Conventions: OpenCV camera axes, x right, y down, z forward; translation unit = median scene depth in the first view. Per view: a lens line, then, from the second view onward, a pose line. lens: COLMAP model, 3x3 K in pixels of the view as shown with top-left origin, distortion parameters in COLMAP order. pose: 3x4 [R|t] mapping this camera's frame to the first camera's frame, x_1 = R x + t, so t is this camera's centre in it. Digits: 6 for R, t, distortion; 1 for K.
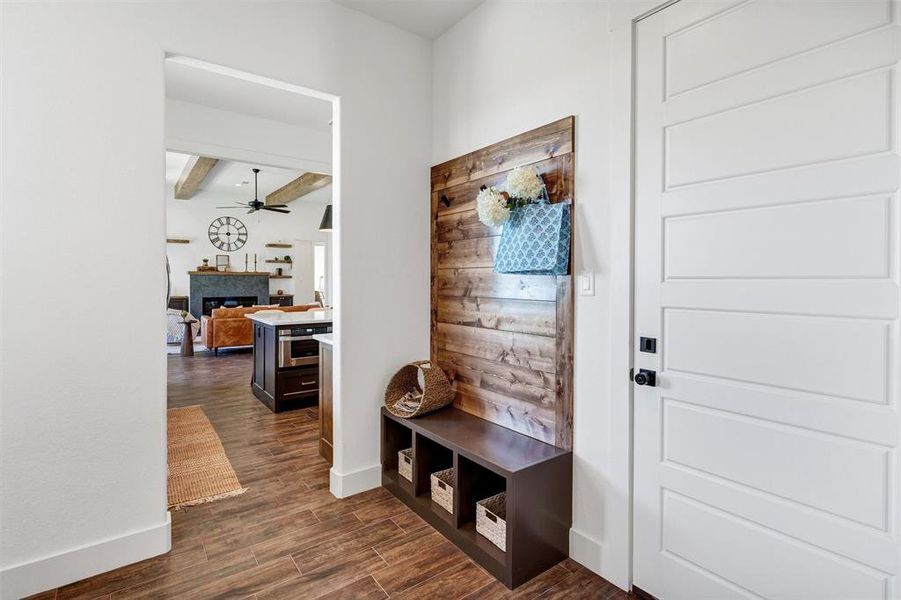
lens RADIAL K [[431.1, 0, 452.7], [0, 431.1, 279.5], [0, 0, 1]] dist [0.000735, -0.000103]
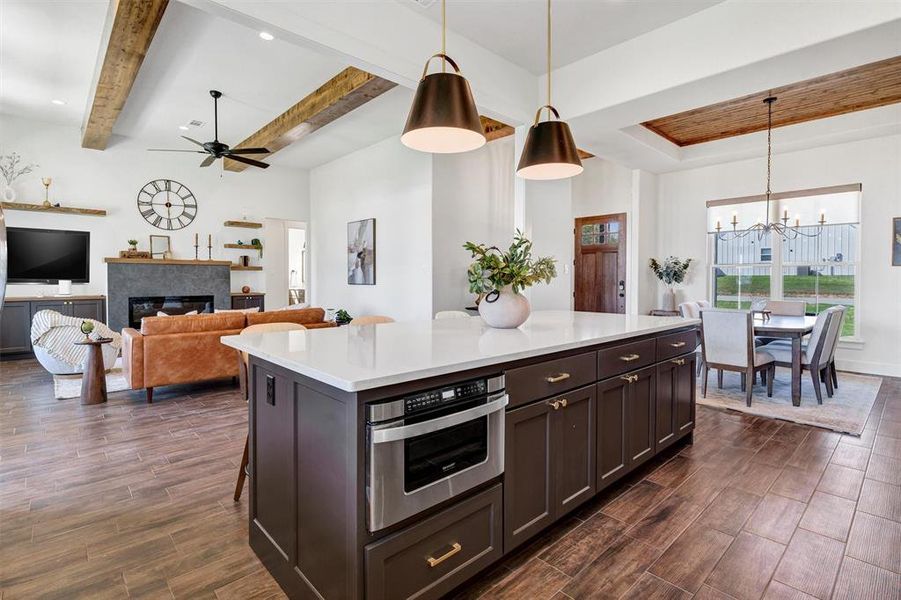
lens RADIAL K [[431.1, 0, 447.8], [0, 431.1, 285.8], [0, 0, 1]] dist [0.000735, -0.000103]
pose [[0.995029, 0.000729, 0.099581, -0.147645], [-0.002298, 0.999875, 0.015647, 0.011864], [-0.099557, -0.015798, 0.994906, 0.273521]]
